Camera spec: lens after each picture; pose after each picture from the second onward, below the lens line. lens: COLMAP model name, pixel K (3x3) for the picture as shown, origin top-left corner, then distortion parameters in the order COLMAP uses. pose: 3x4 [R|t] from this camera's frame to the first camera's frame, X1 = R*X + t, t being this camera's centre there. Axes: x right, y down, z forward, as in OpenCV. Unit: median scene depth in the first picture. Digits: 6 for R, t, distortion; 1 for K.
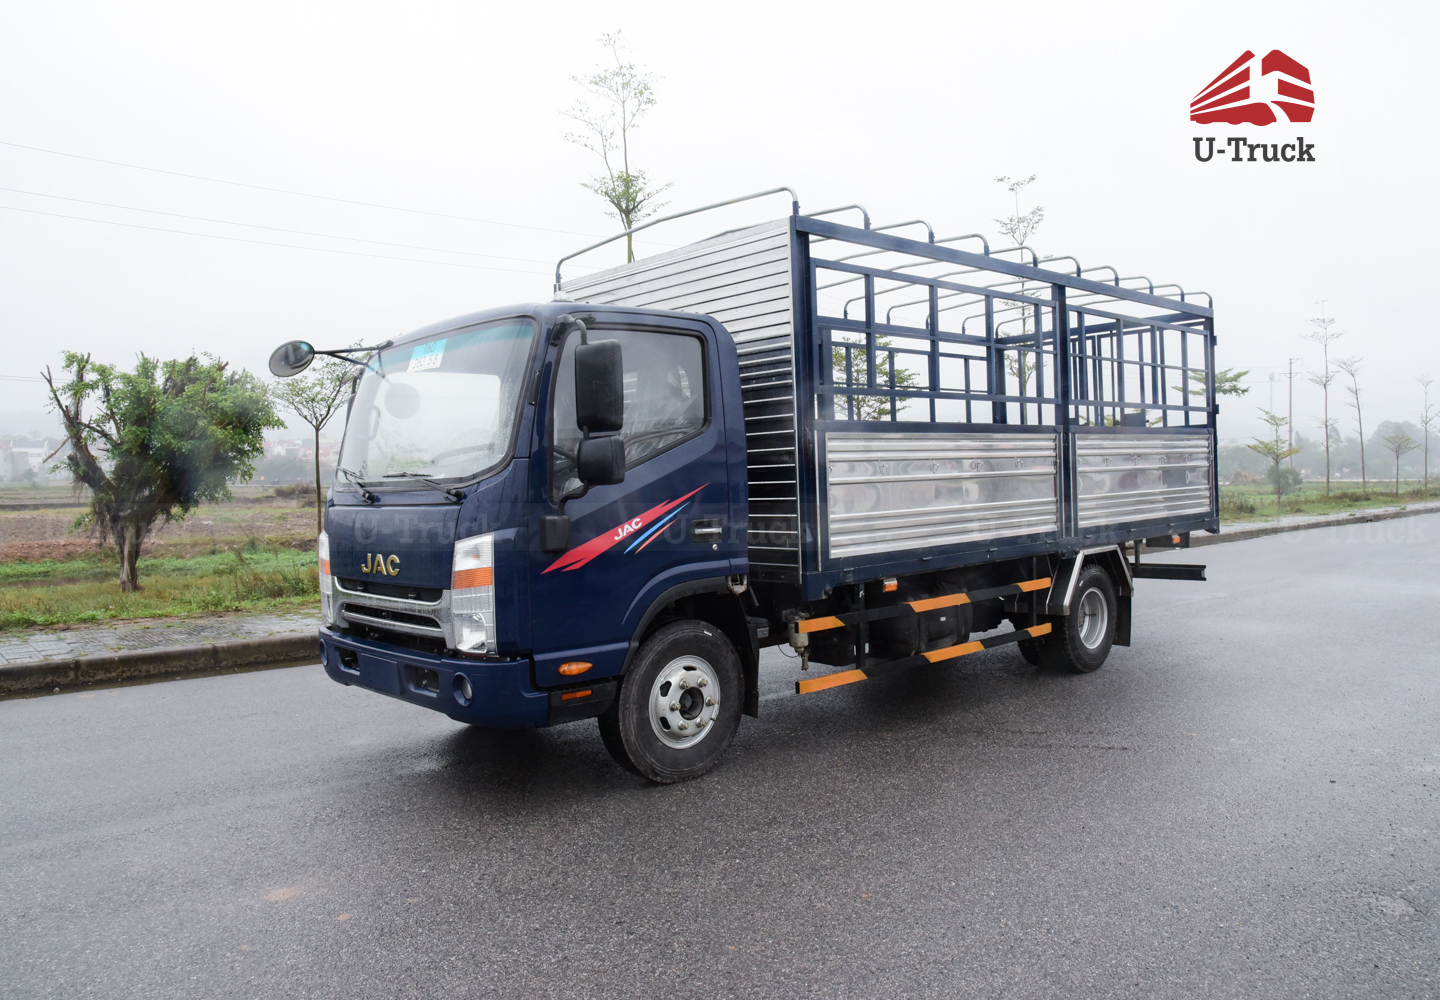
lens RADIAL K [[1063.3, 0, 732.5], [0, 1063.3, 500.3], [0, 0, 1]] dist [-0.087280, 0.006298]
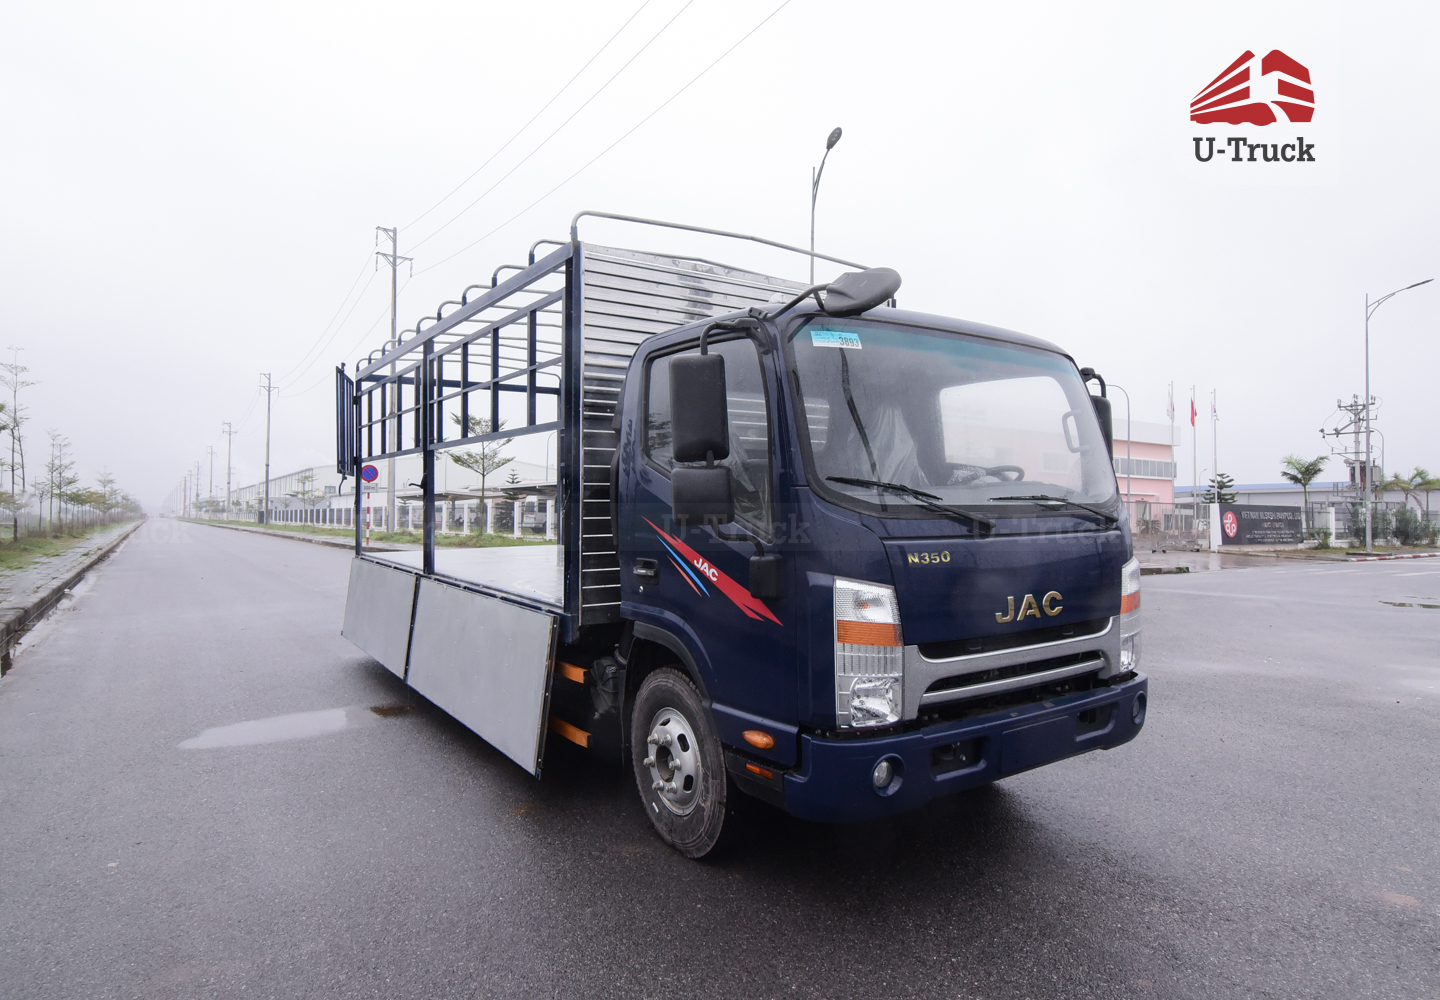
lens RADIAL K [[884.2, 0, 725.7], [0, 884.2, 493.0], [0, 0, 1]] dist [0.001202, -0.000001]
pose [[0.161326, 0.031471, 0.986399, -1.023469], [0.028139, 0.998938, -0.036473, -0.009262], [-0.986500, 0.033640, 0.160269, 1.089733]]
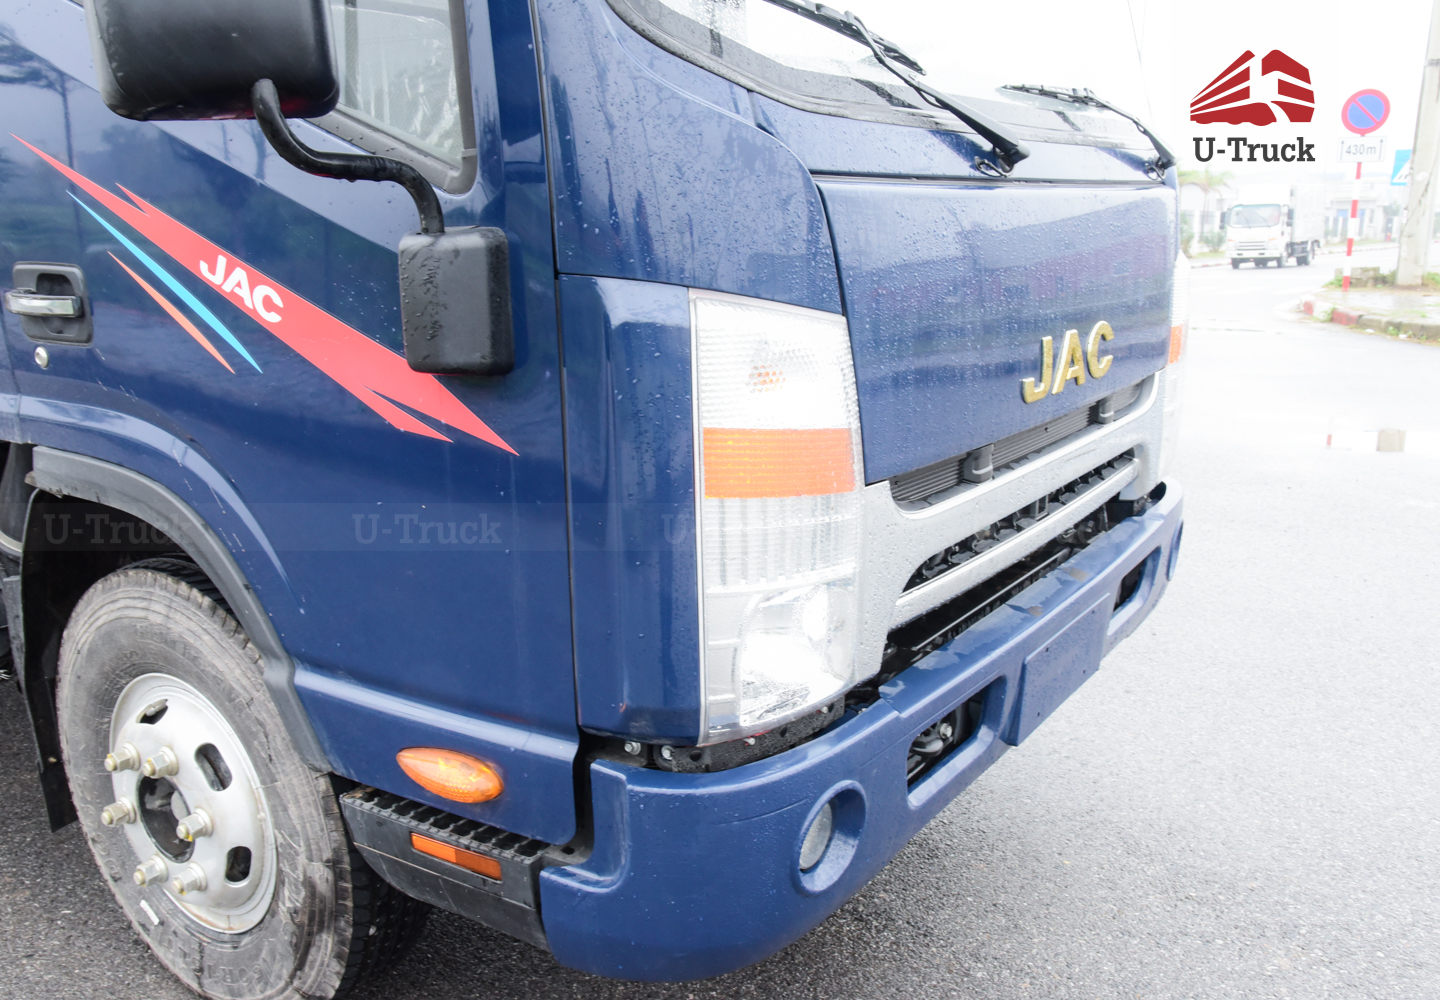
lens RADIAL K [[1239.6, 0, 718.5], [0, 1239.6, 492.5], [0, 0, 1]] dist [-0.011426, 0.006280]
pose [[-0.206993, -0.198055, 0.958086, -0.685262], [0.036408, 0.977057, 0.209842, 0.013436], [-0.977665, 0.078317, -0.195033, 1.163263]]
